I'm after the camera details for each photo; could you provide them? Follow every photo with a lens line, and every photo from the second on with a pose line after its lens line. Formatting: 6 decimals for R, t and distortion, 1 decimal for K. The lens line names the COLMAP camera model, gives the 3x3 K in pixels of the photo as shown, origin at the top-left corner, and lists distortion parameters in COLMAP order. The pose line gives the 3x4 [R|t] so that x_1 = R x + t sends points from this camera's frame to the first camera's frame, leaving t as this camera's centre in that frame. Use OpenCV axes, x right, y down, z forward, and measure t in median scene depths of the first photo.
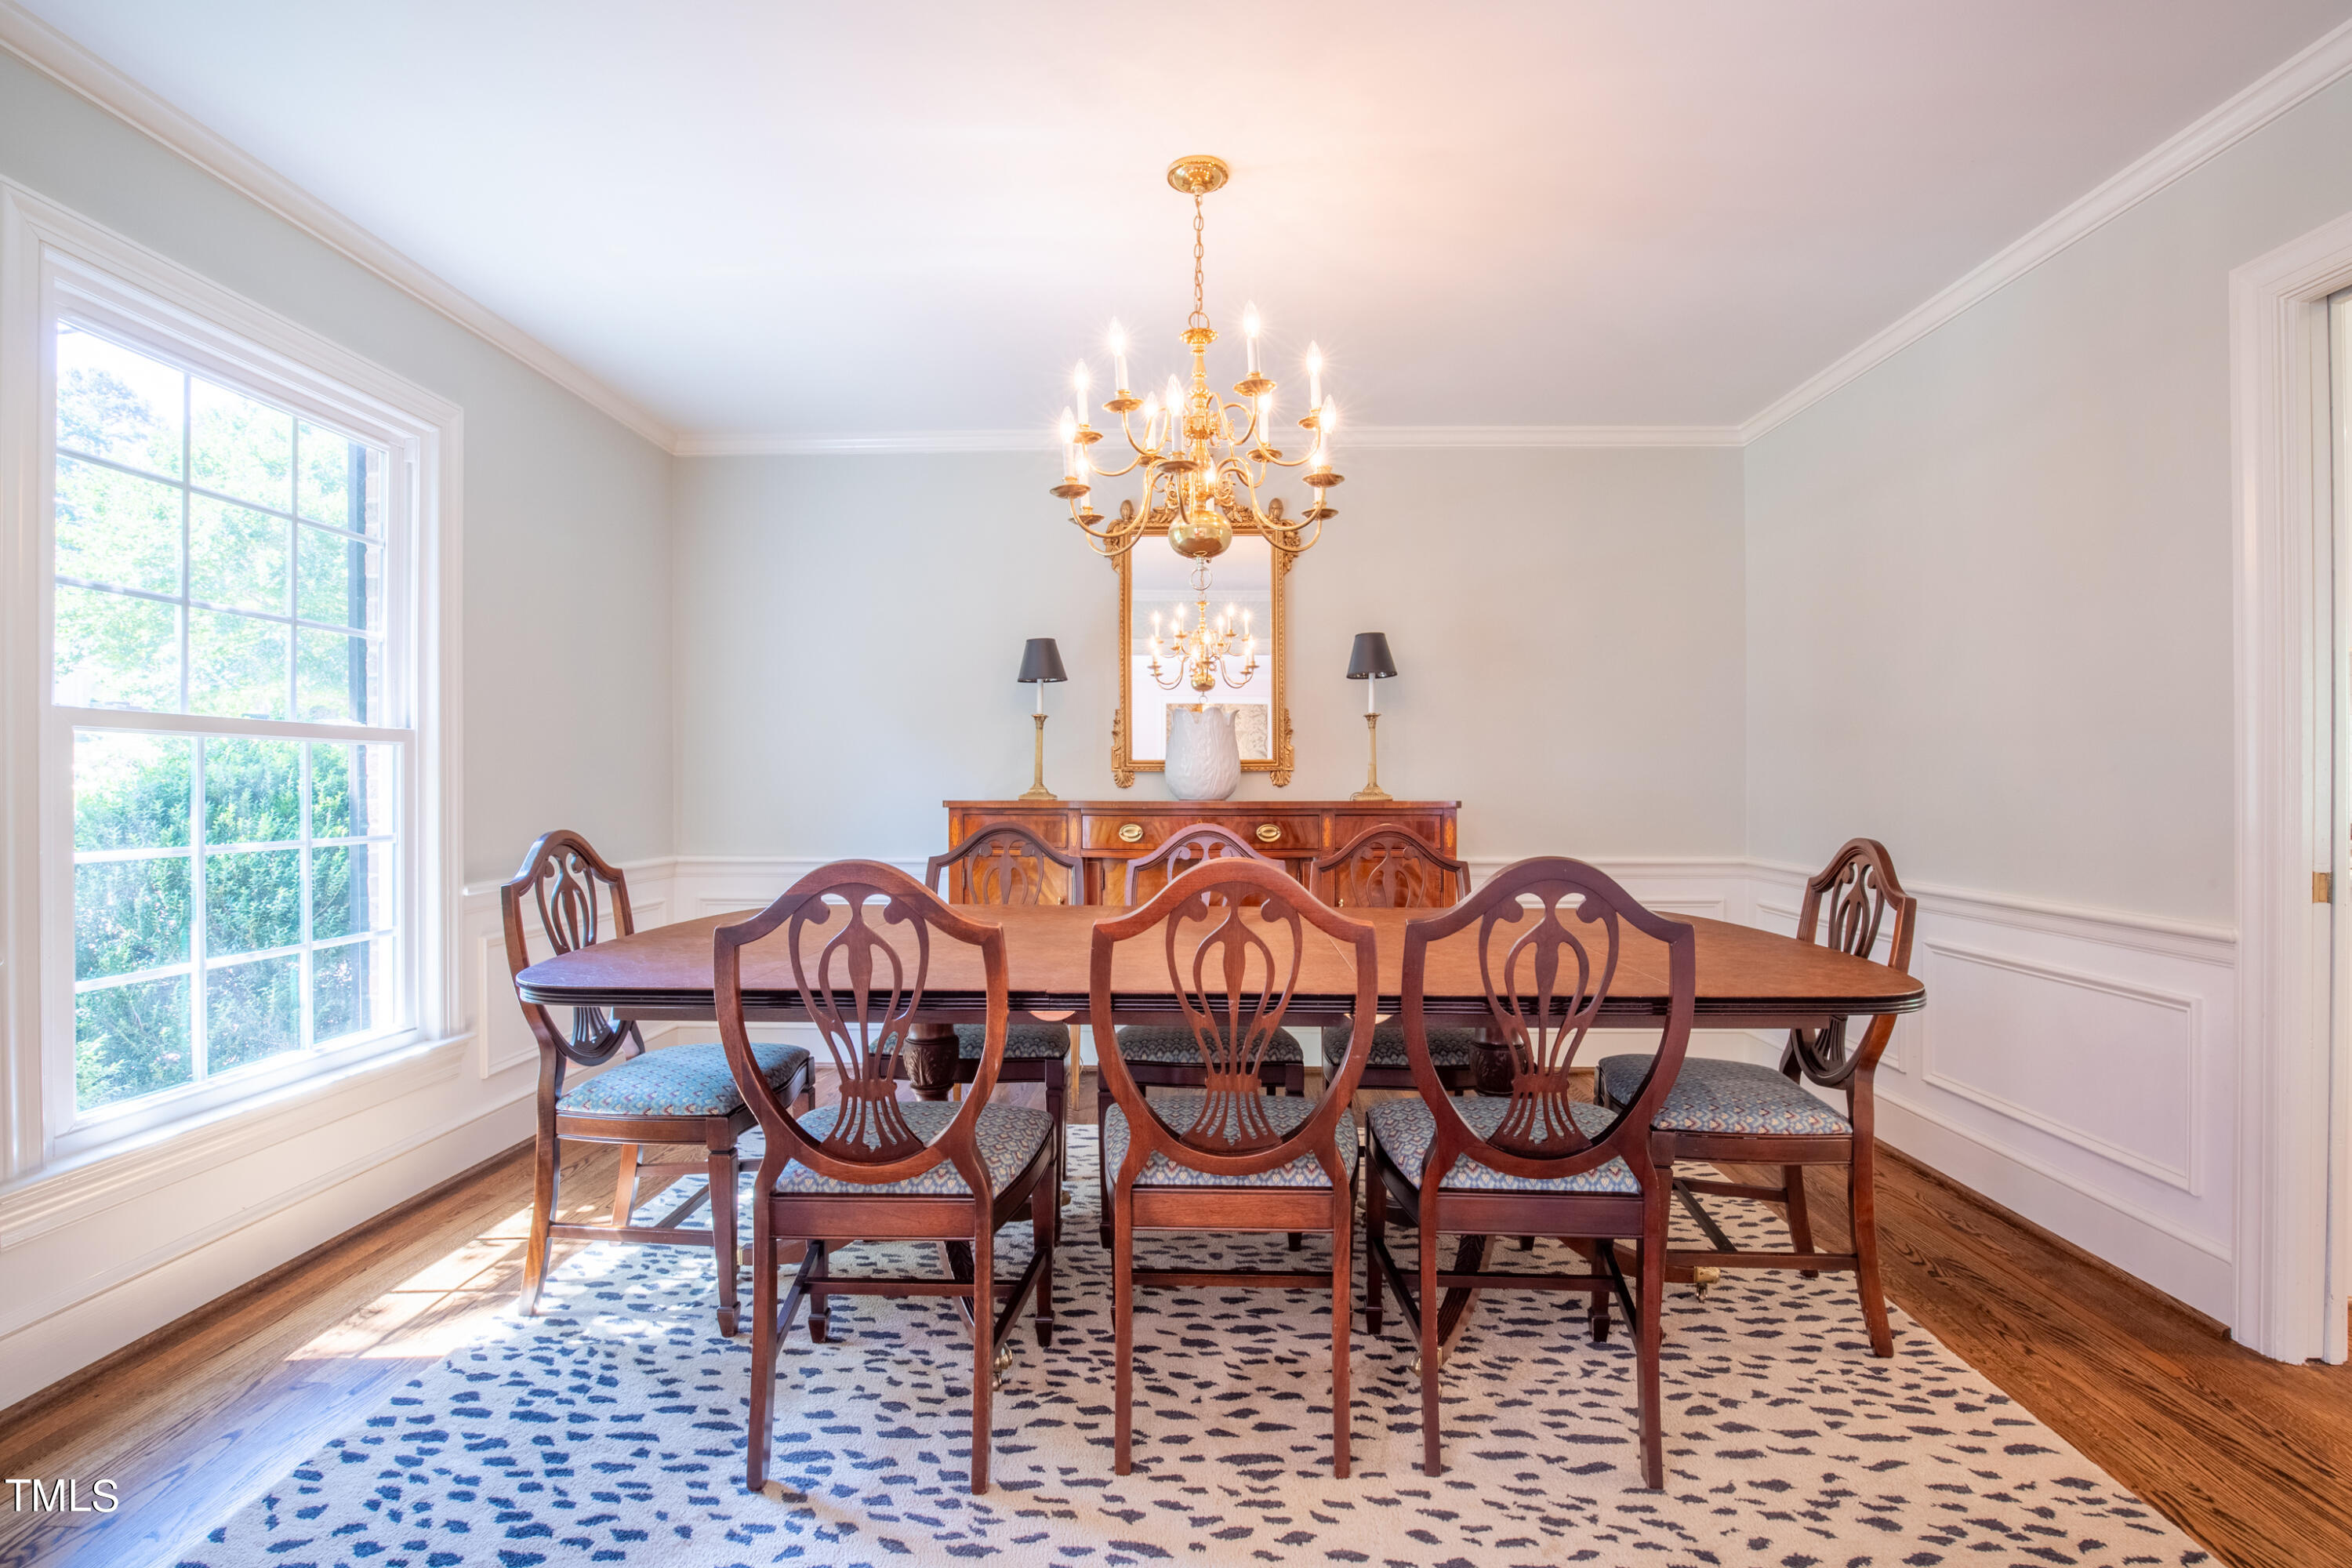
lens RADIAL K [[1069.6, 0, 1194.6], [0, 1069.6, 786.7], [0, 0, 1]] dist [-0.024097, 0.000519]
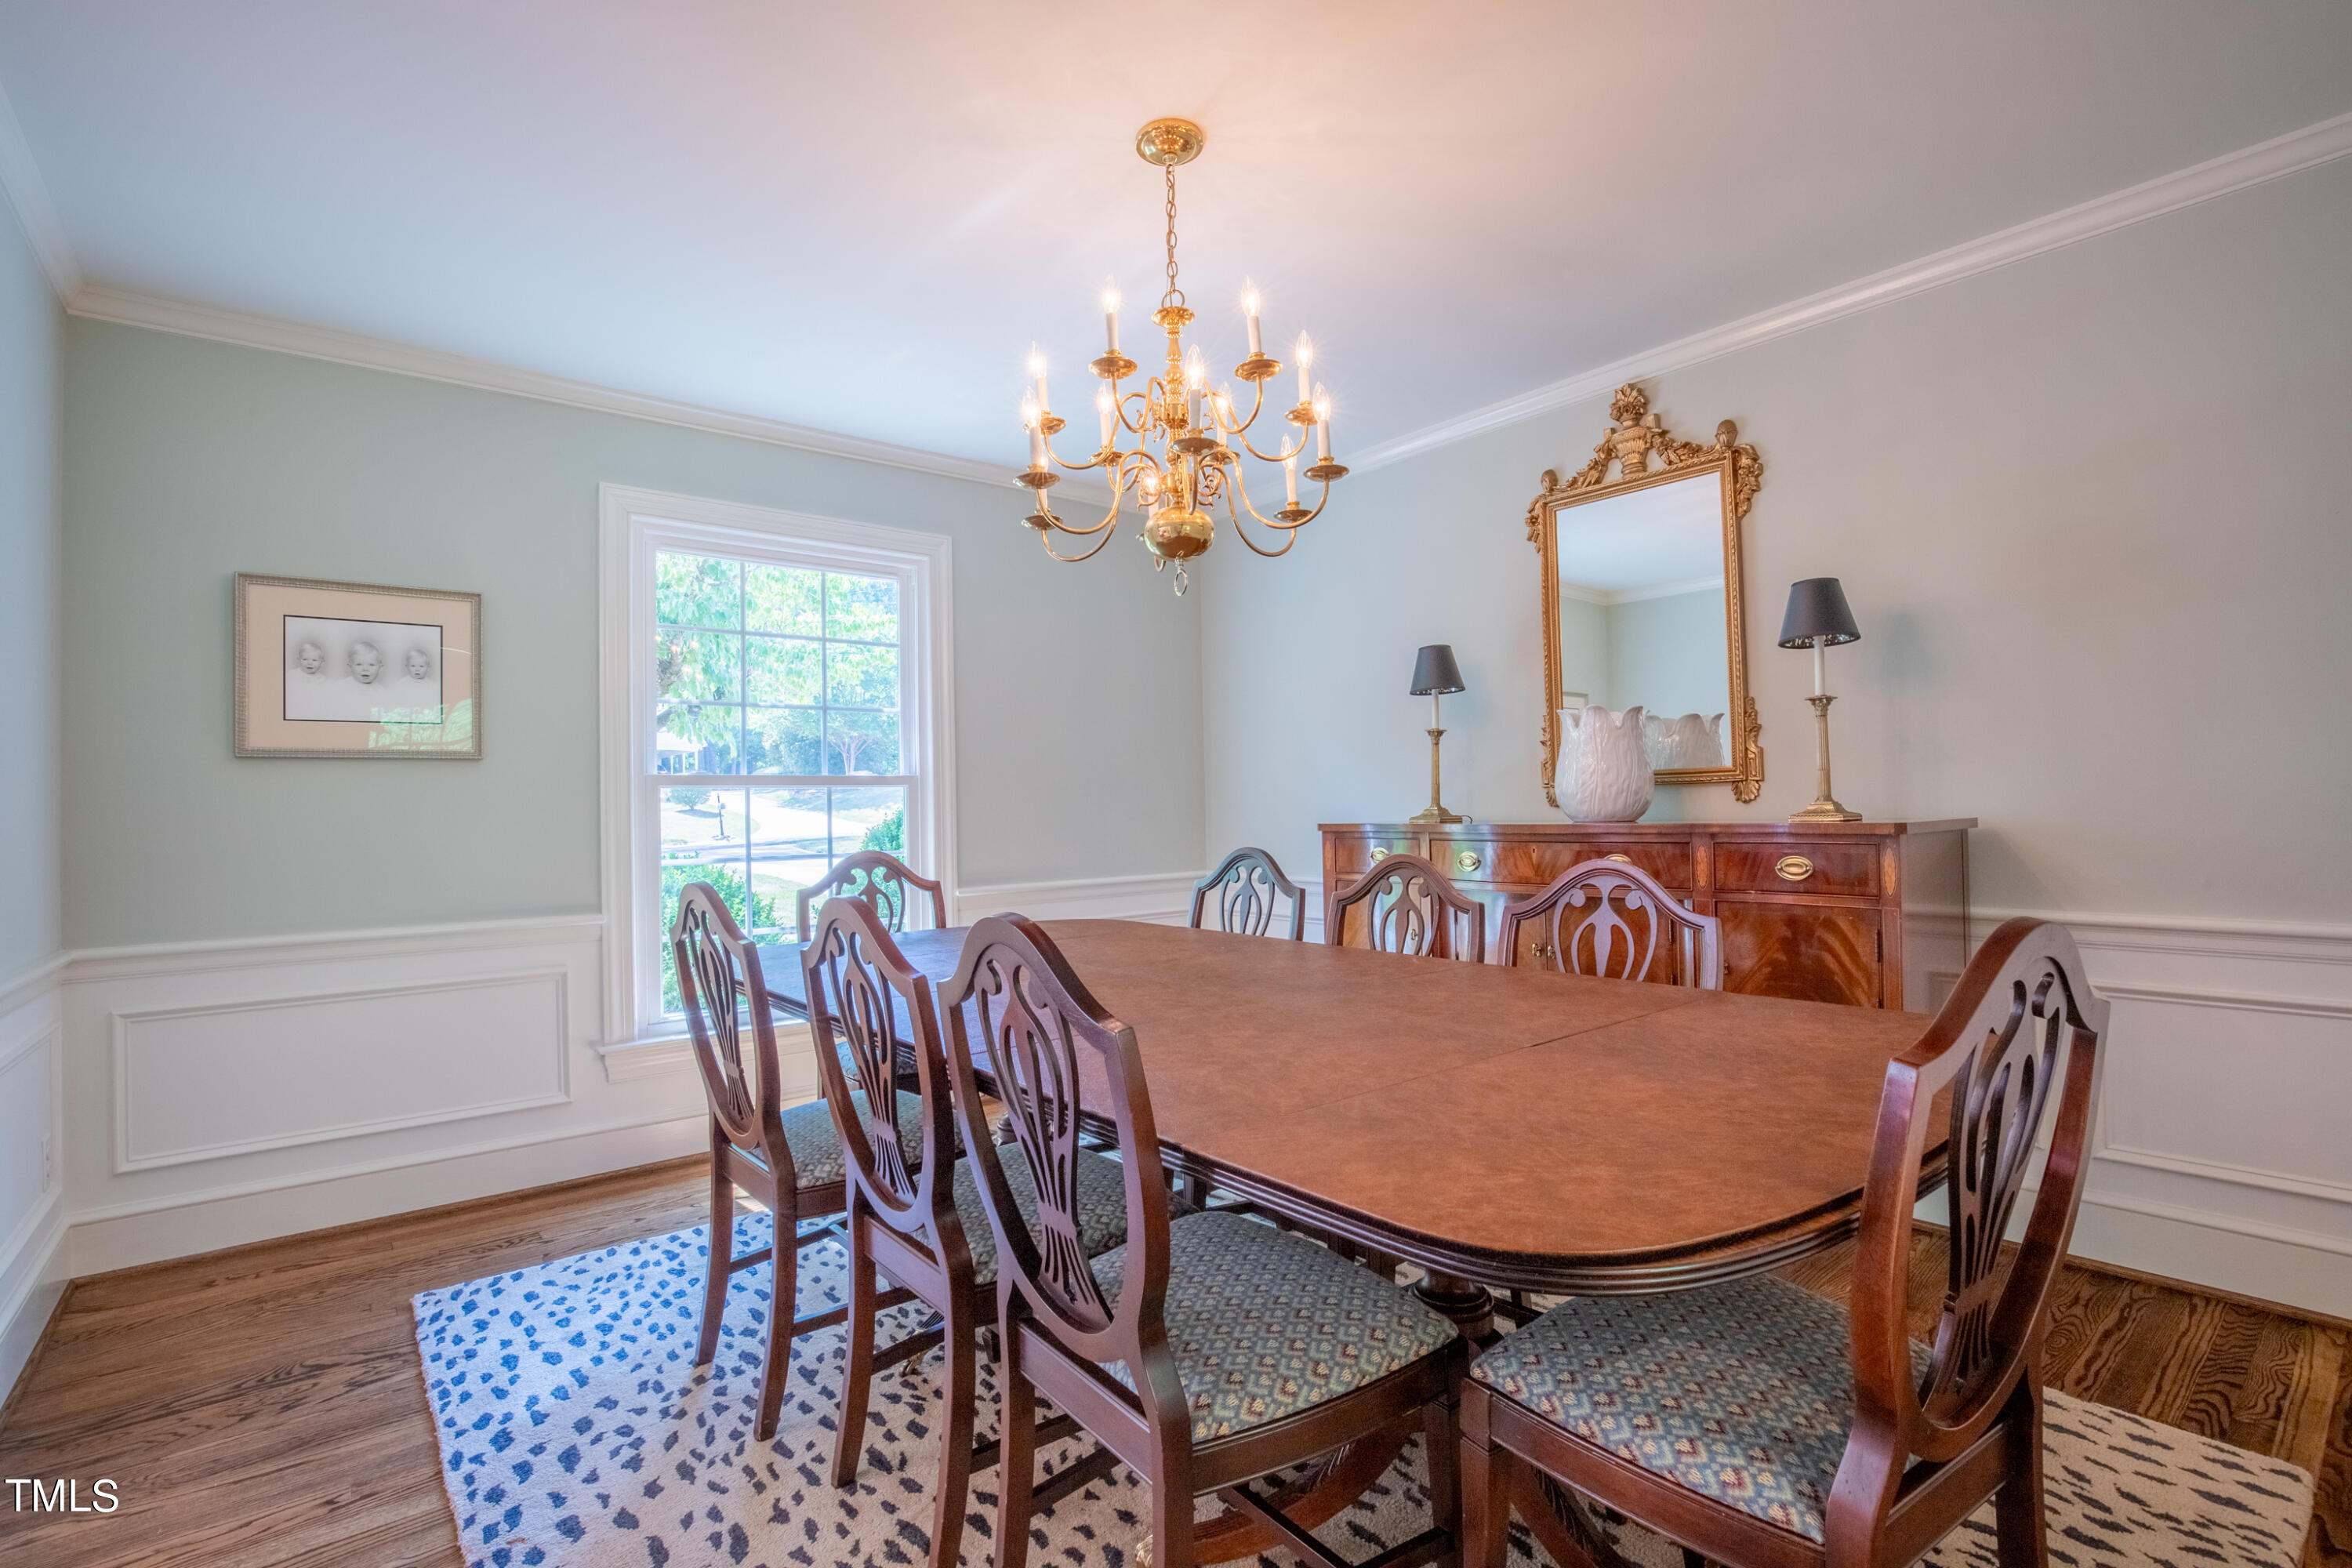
lens RADIAL K [[1069.6, 0, 1193.7], [0, 1069.6, 784.3], [0, 0, 1]] dist [-0.024097, 0.000519]
pose [[0.662796, -0.029160, -0.748232, 0.536059], [0.015527, 0.999562, -0.025201, -0.000936], [0.748639, 0.005085, 0.662958, 0.324690]]
